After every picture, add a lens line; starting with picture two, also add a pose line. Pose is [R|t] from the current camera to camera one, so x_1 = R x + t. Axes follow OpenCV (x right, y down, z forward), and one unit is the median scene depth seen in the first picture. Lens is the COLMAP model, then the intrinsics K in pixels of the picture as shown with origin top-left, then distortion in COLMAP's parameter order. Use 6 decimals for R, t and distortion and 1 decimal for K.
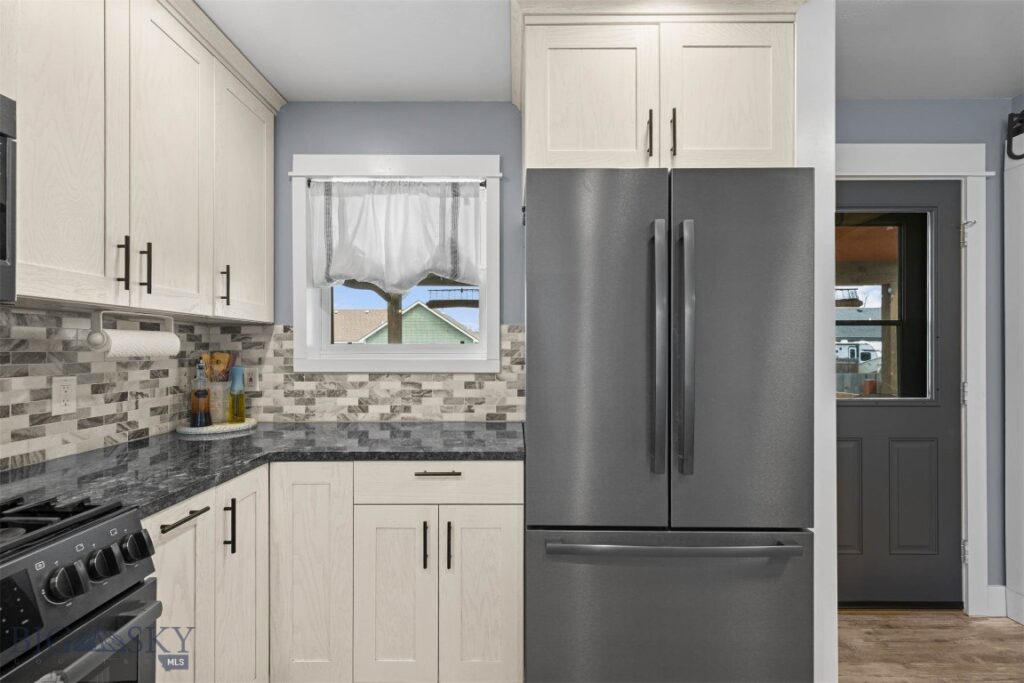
lens RADIAL K [[462.8, 0, 514.7], [0, 462.8, 347.9], [0, 0, 1]] dist [0.009271, -0.001281]
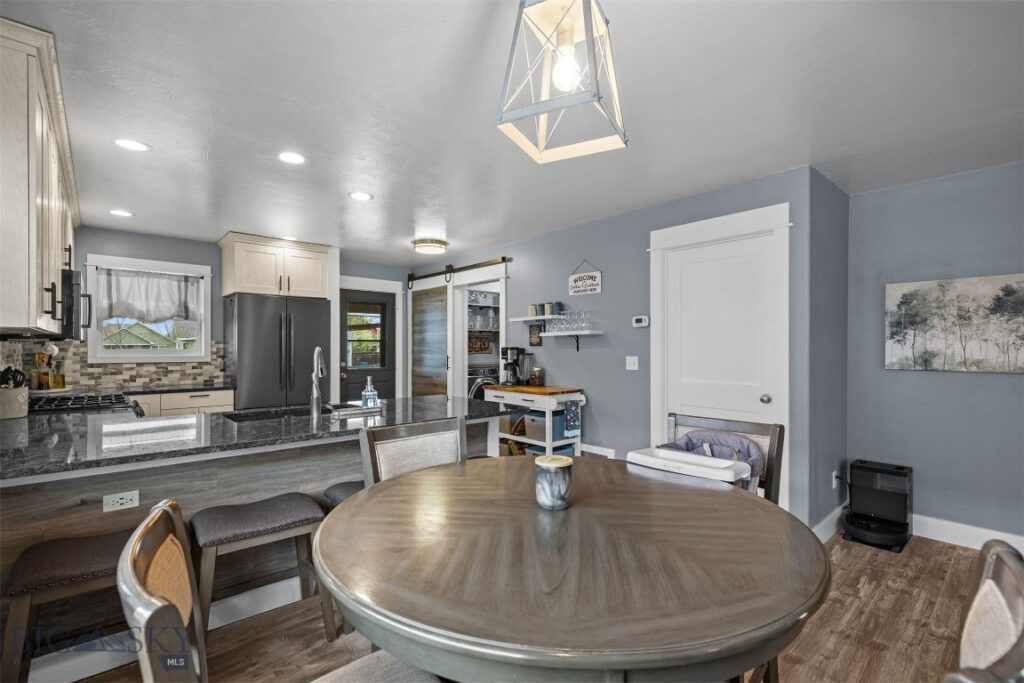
lens RADIAL K [[462.8, 0, 514.1], [0, 462.8, 347.9], [0, 0, 1]] dist [0.009271, -0.001281]
pose [[0.744464, -0.000593, 0.667662, -0.449374], [-0.002362, 0.999991, 0.003521, -0.025841], [-0.667658, -0.004199, 0.744456, -1.707894]]
